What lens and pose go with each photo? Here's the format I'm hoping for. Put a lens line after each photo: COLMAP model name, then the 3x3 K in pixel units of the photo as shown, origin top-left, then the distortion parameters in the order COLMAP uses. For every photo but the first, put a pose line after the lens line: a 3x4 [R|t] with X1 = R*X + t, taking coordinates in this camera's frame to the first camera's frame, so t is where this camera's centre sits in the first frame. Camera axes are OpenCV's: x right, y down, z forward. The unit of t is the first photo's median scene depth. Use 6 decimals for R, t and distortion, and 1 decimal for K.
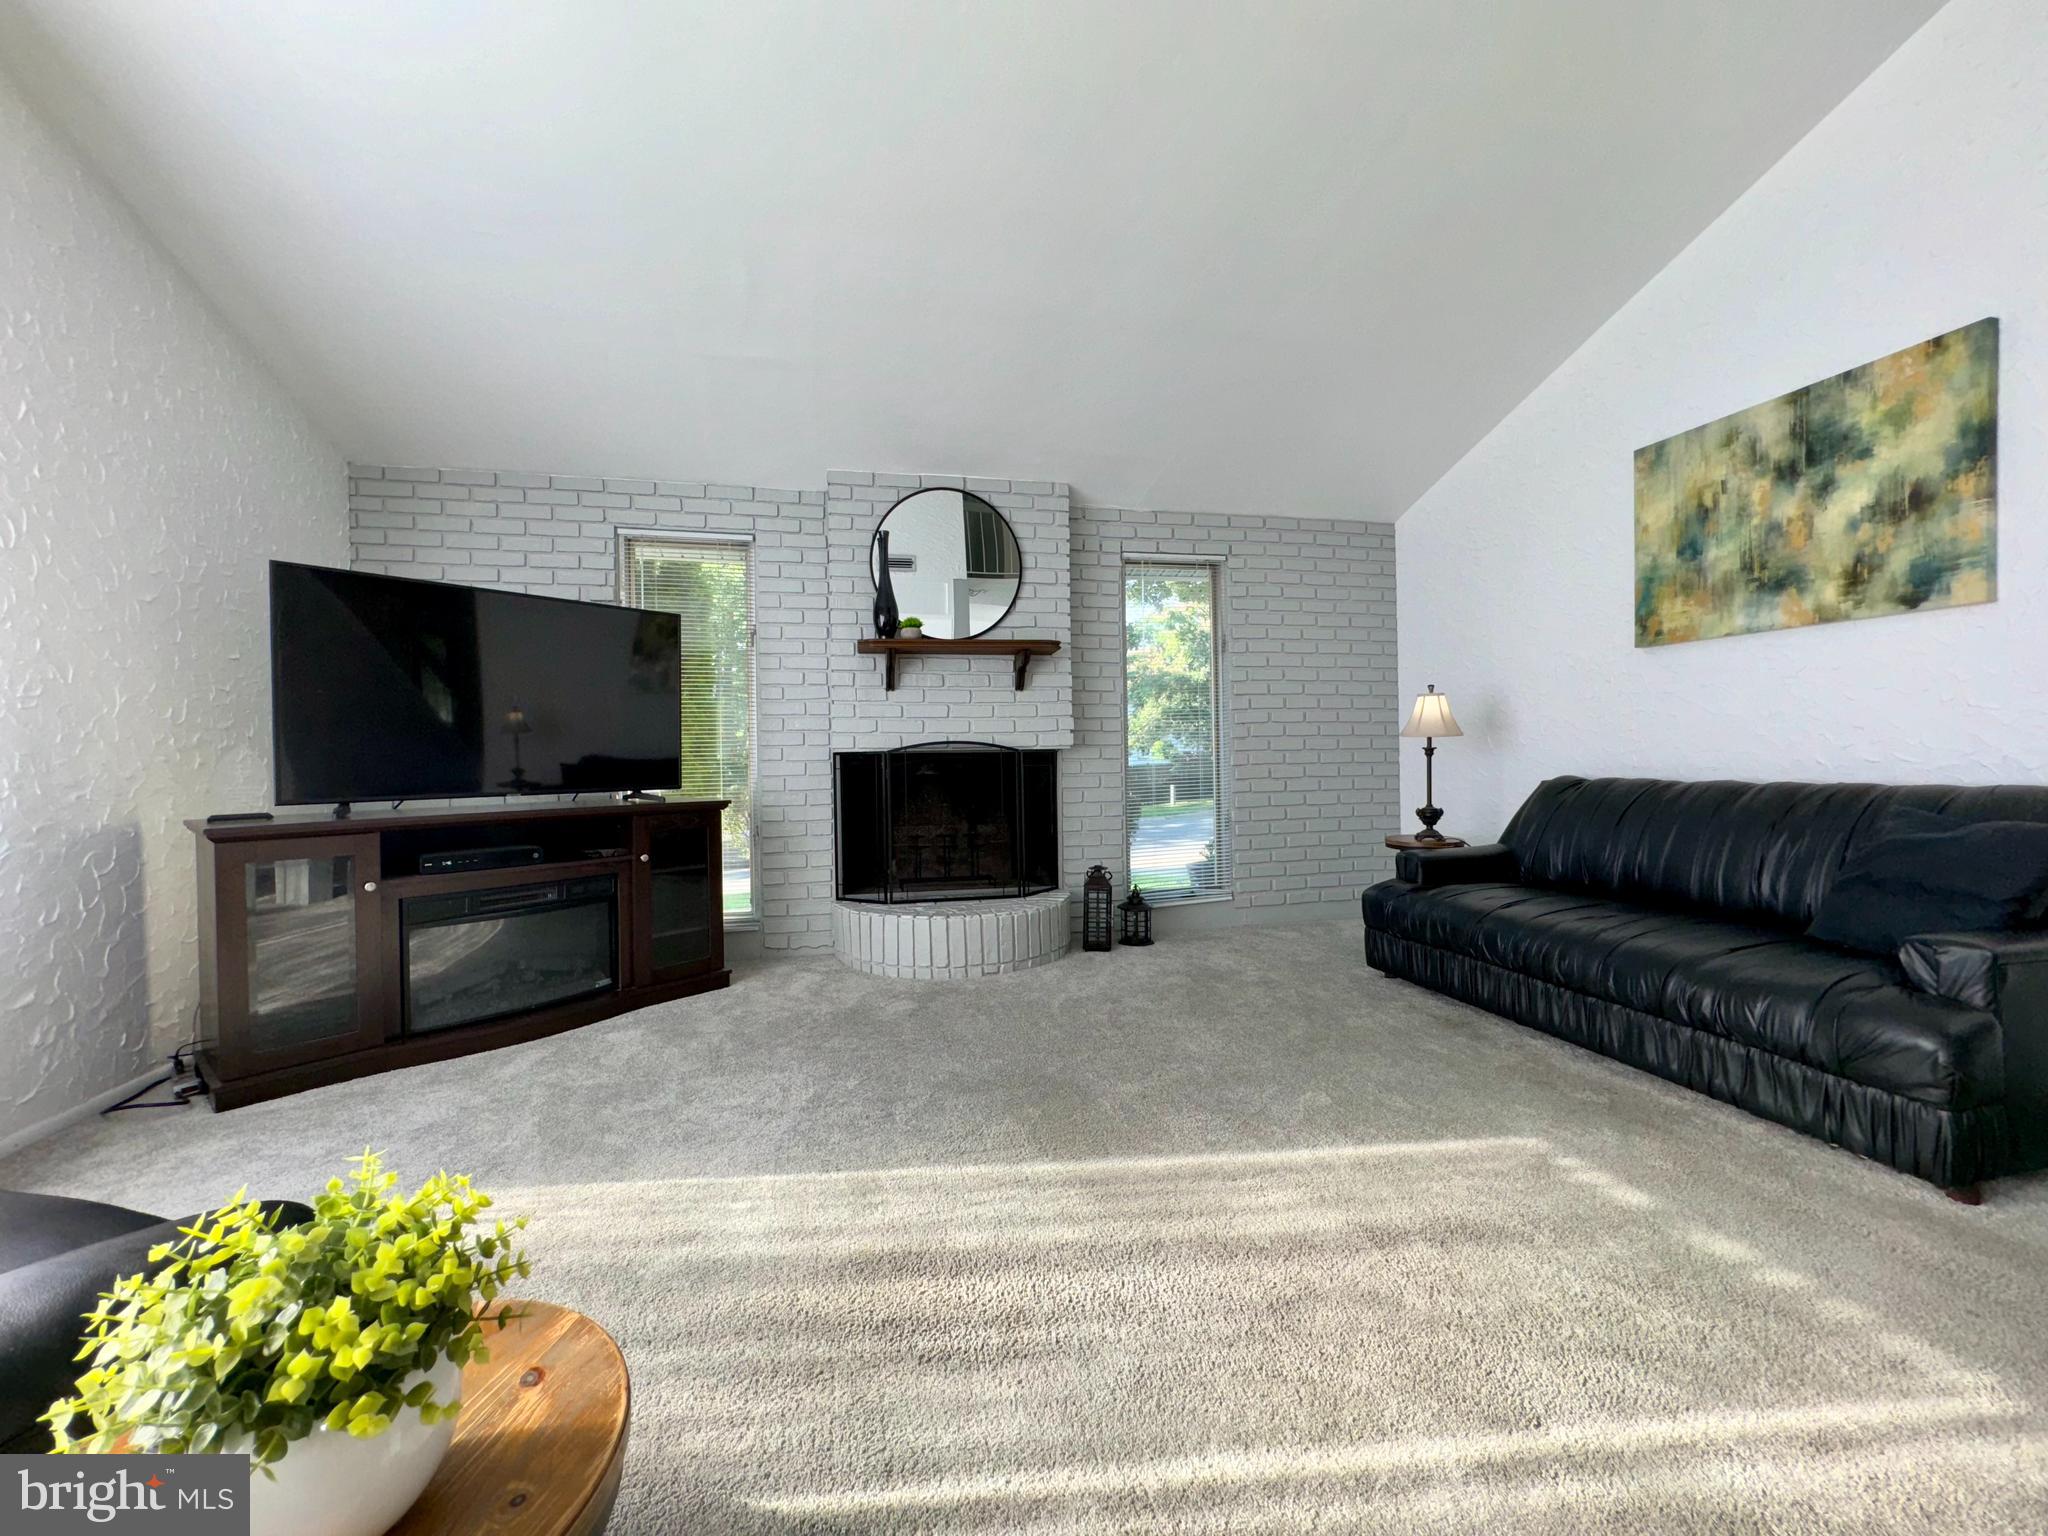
lens RADIAL K [[817.2, 0, 1022.7], [0, 817.2, 769.3], [0, 0, 1]] dist [-0.003733, -0.000336]
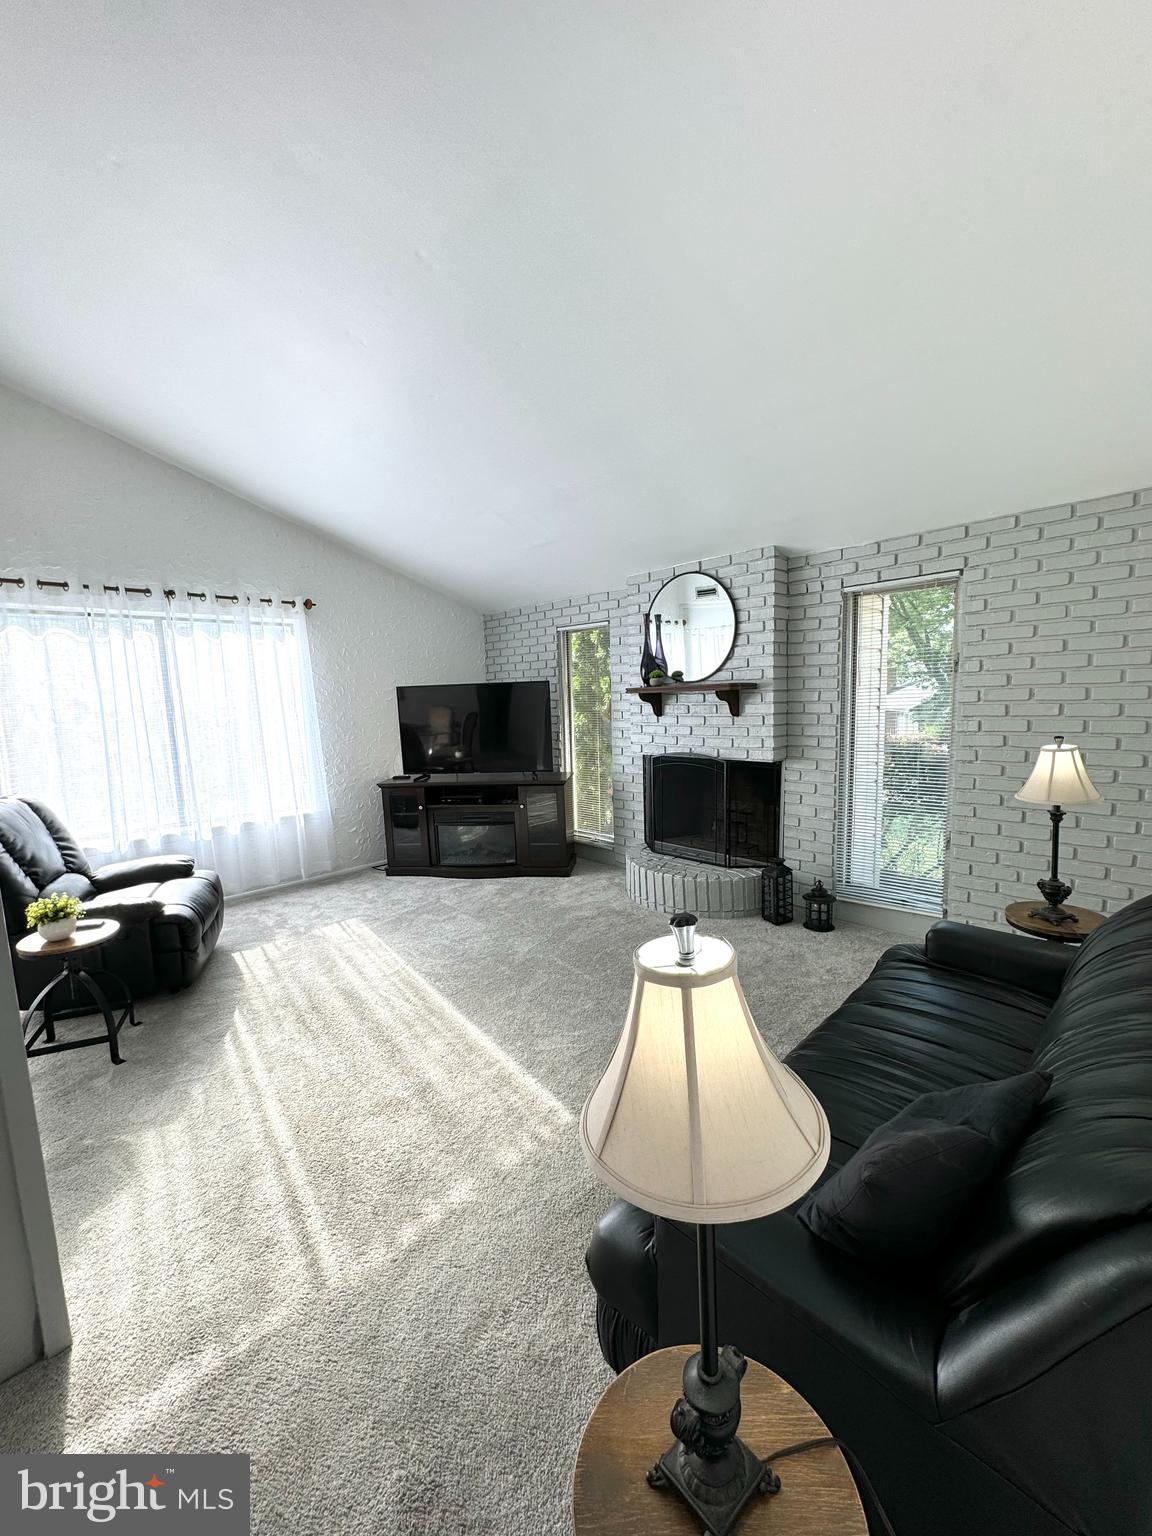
lens RADIAL K [[611.0, 0, 569.1], [0, 611.0, 770.4], [0, 0, 1]] dist [-0.002593, -0.000607]
pose [[0.519006, 0.104921, -0.848307, 0.907224], [0.016997, 0.990975, 0.132965, -0.187904], [0.854601, -0.083428, 0.512539, 0.322507]]
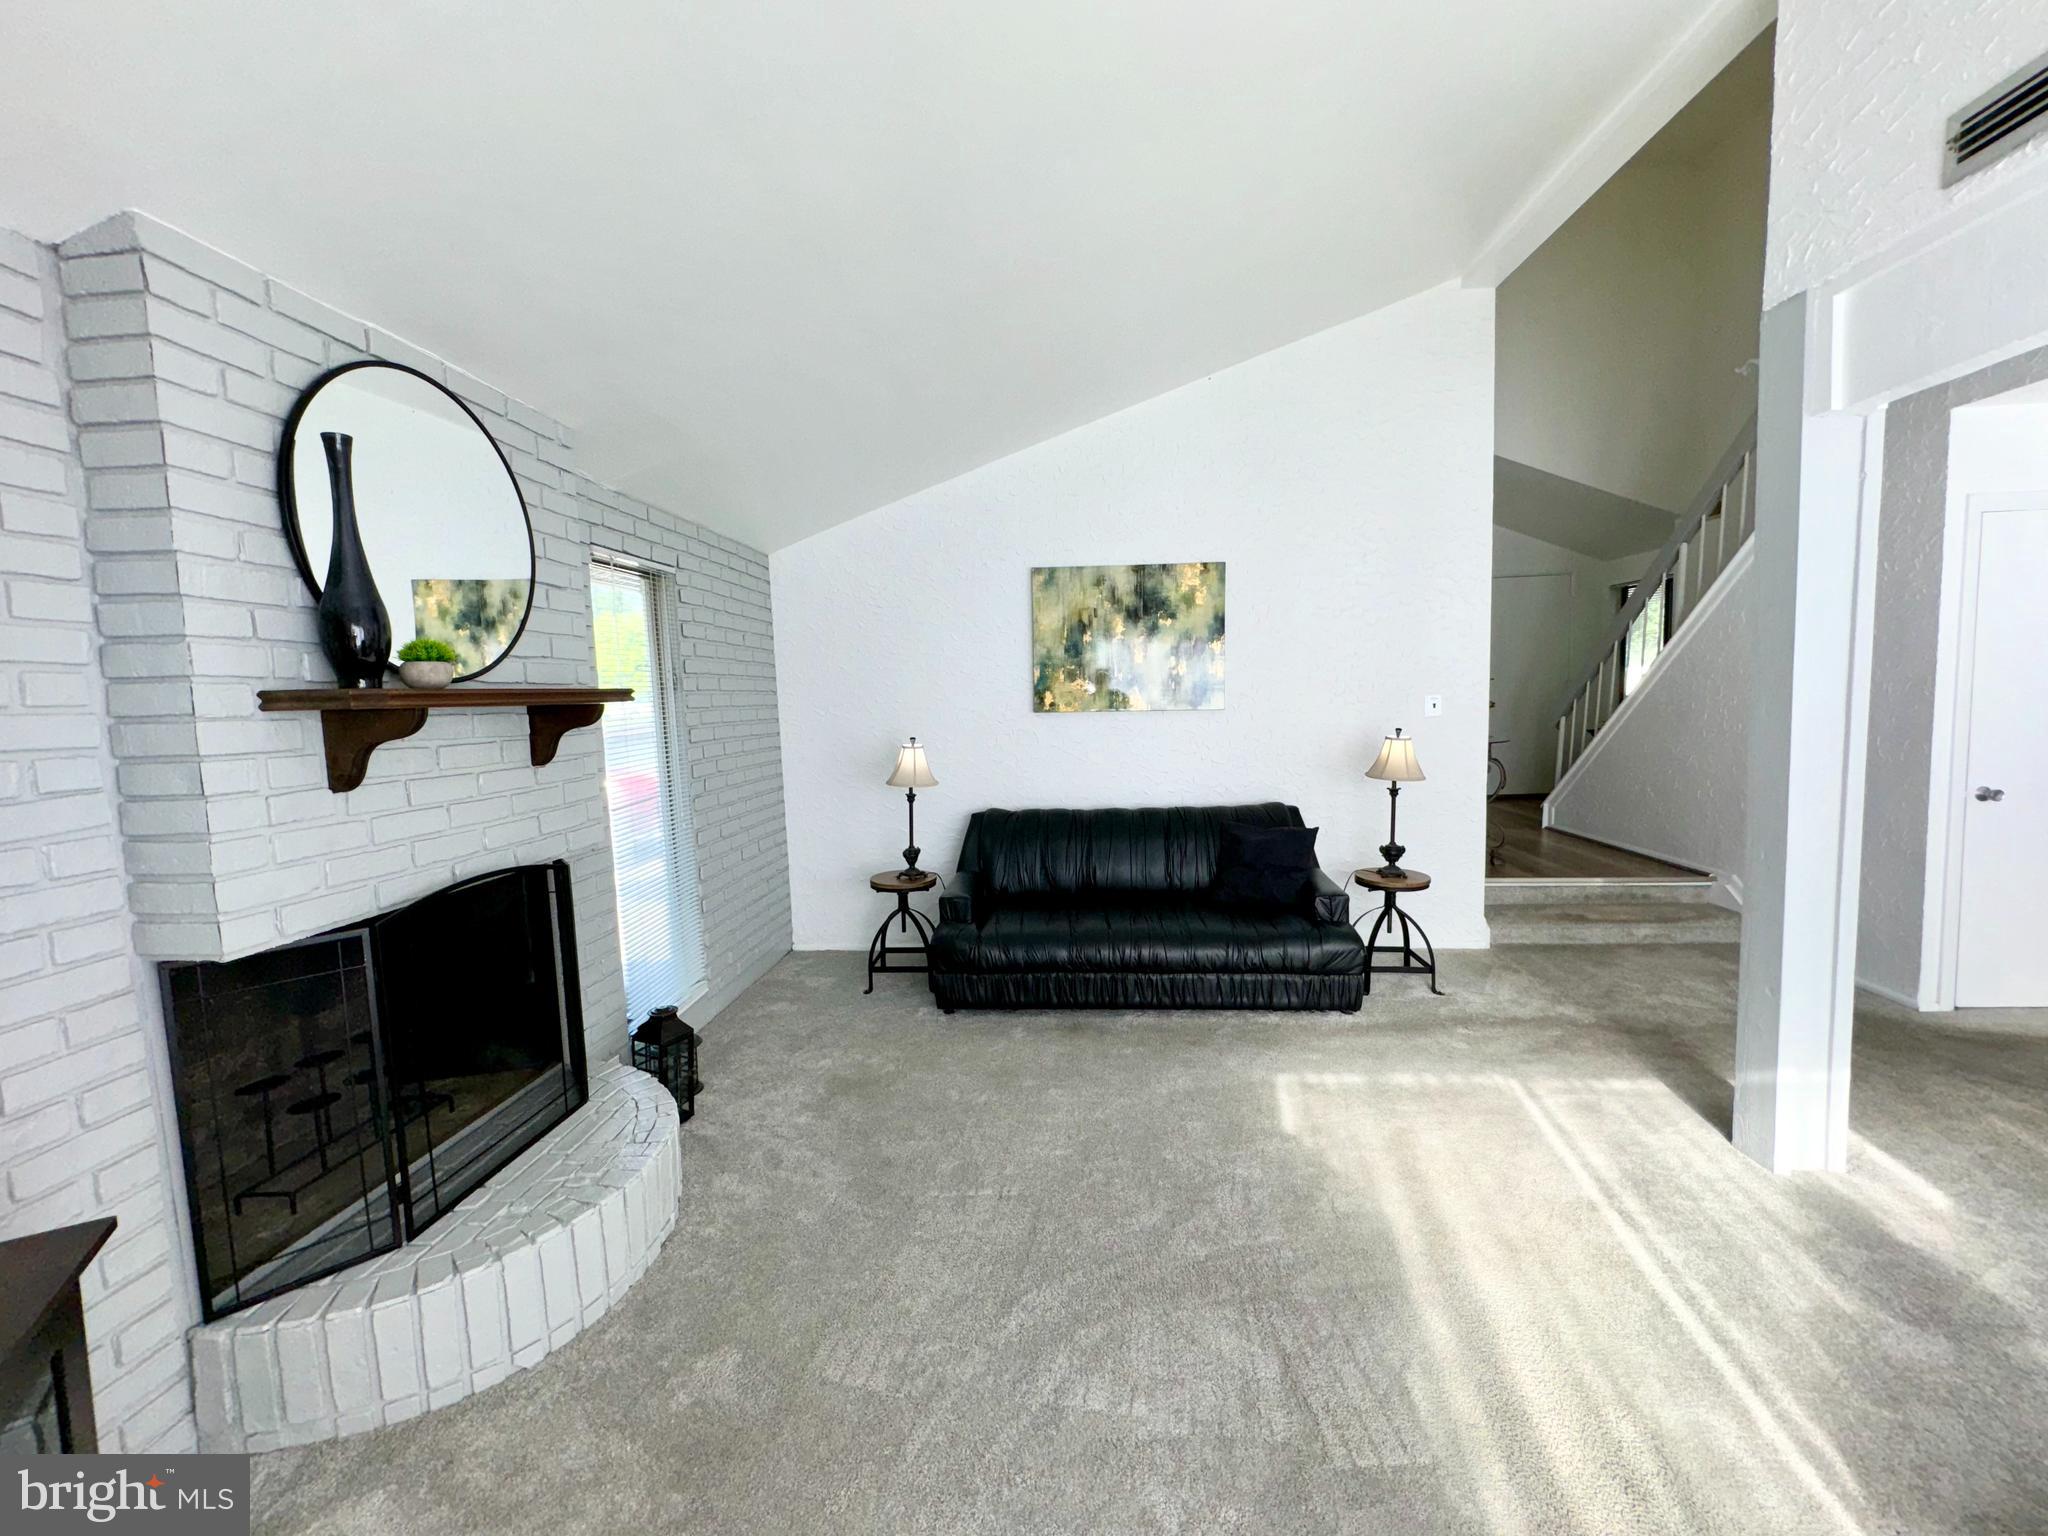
lens RADIAL K [[817.2, 0, 1022.7], [0, 817.2, 769.3], [0, 0, 1]] dist [-0.003733, -0.000336]
pose [[0.299818, -0.078512, 0.950760, -0.590960], [0.034830, 0.996844, 0.071334, -0.158737], [-0.953360, 0.011728, 0.301606, 0.628775]]
